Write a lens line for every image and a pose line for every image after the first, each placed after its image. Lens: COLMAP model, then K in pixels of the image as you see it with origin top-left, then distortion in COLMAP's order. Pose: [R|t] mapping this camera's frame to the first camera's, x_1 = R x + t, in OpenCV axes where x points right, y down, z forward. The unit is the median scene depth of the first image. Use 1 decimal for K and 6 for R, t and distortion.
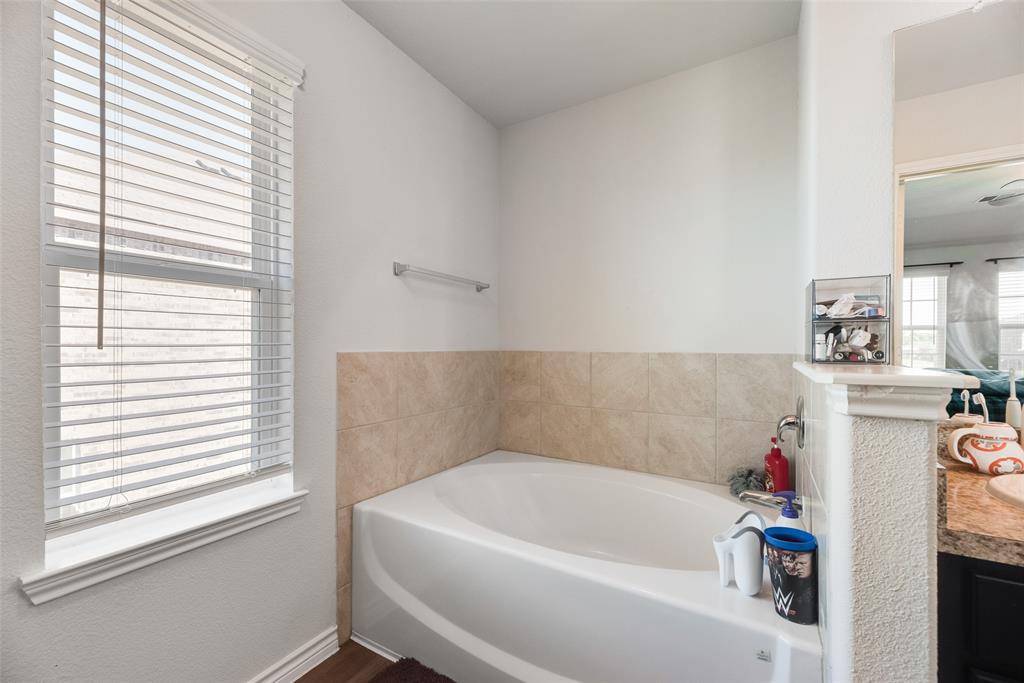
lens RADIAL K [[411.9, 0, 528.8], [0, 411.9, 345.8], [0, 0, 1]] dist [-0.000277, -0.000262]
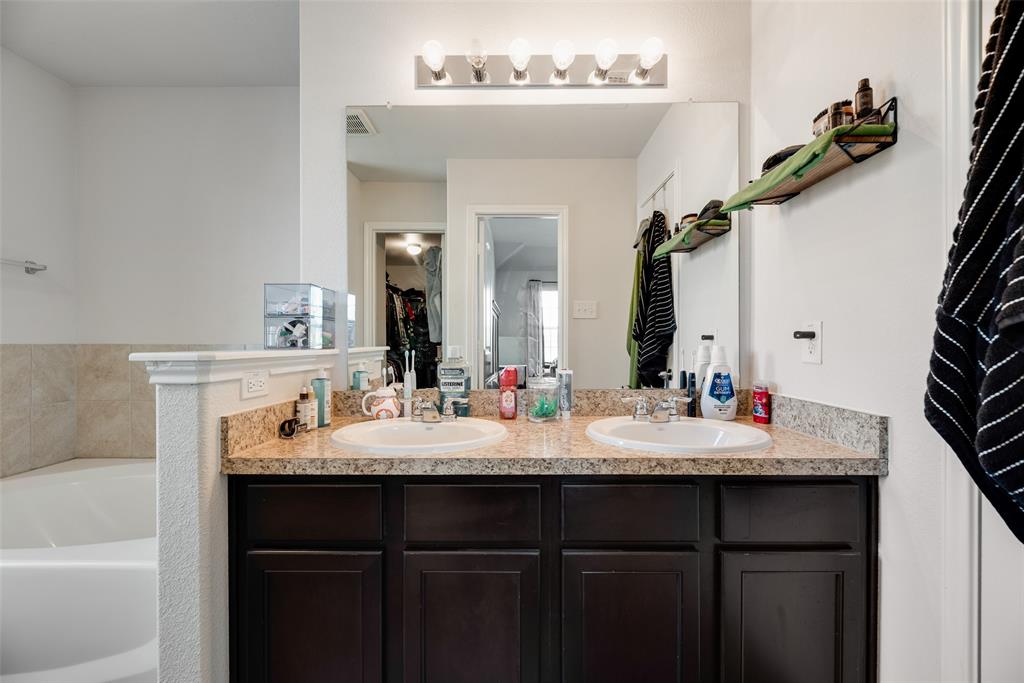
lens RADIAL K [[411.9, 0, 512.1], [0, 411.9, 341.1], [0, 0, 1]] dist [-0.000277, -0.000262]
pose [[0.874745, -0.003142, 0.484574, 0.334489], [0.003378, 0.999994, 0.000388, 0.009236], [-0.484572, 0.001297, 0.874750, -0.216126]]
